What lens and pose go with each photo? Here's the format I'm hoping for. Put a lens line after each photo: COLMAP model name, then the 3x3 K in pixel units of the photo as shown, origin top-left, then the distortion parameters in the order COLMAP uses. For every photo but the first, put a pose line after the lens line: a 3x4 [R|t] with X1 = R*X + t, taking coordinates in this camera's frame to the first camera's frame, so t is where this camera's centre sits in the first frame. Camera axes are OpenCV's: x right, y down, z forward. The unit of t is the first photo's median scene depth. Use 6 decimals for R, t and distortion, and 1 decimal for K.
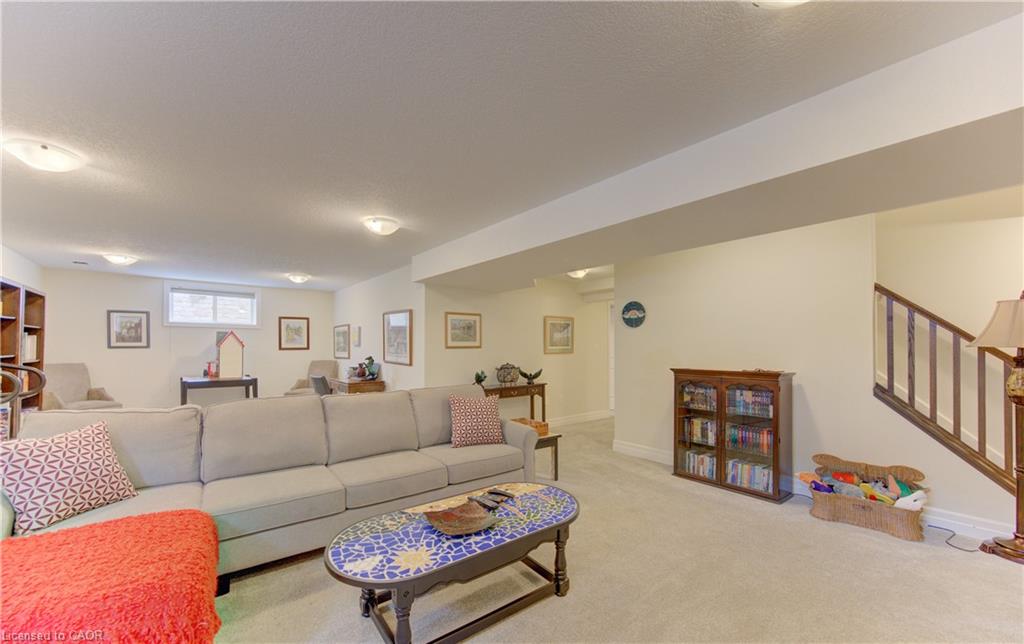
lens RADIAL K [[384.2, 0, 497.6], [0, 384.2, 346.4], [0, 0, 1]] dist [-0.000309, -0.000168]
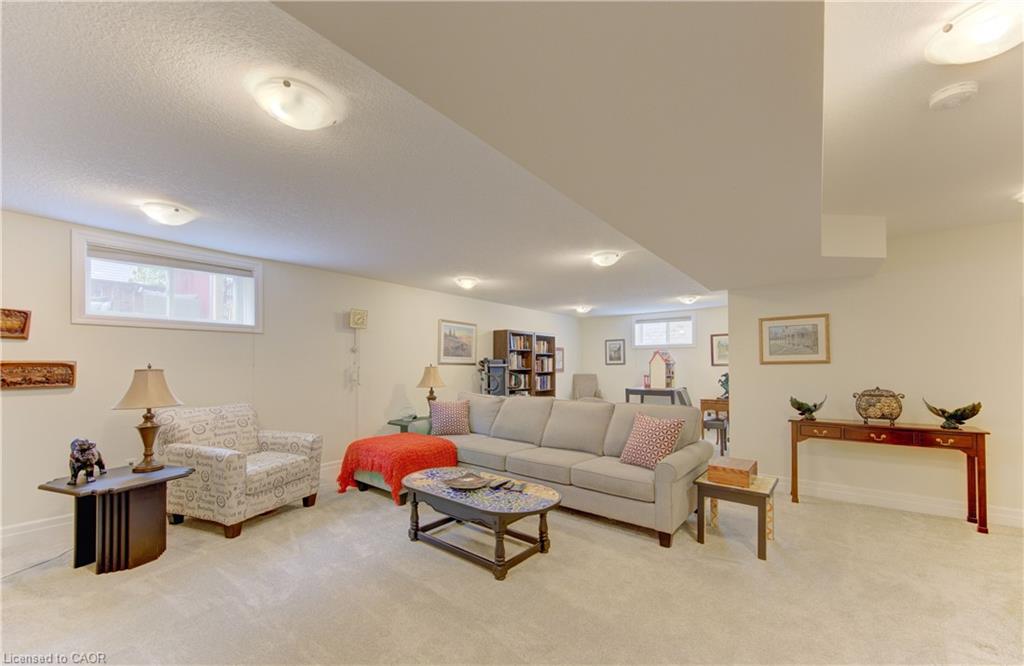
lens RADIAL K [[394.5, 0, 515.4], [0, 394.5, 360.7], [0, 0, 1]] dist [0.000618, 0.000172]
pose [[0.257904, -0.012580, -0.966089, 0.491000], [0.010244, 0.999895, -0.010285, 0.000940], [0.966116, -0.007244, 0.258005, 0.272555]]
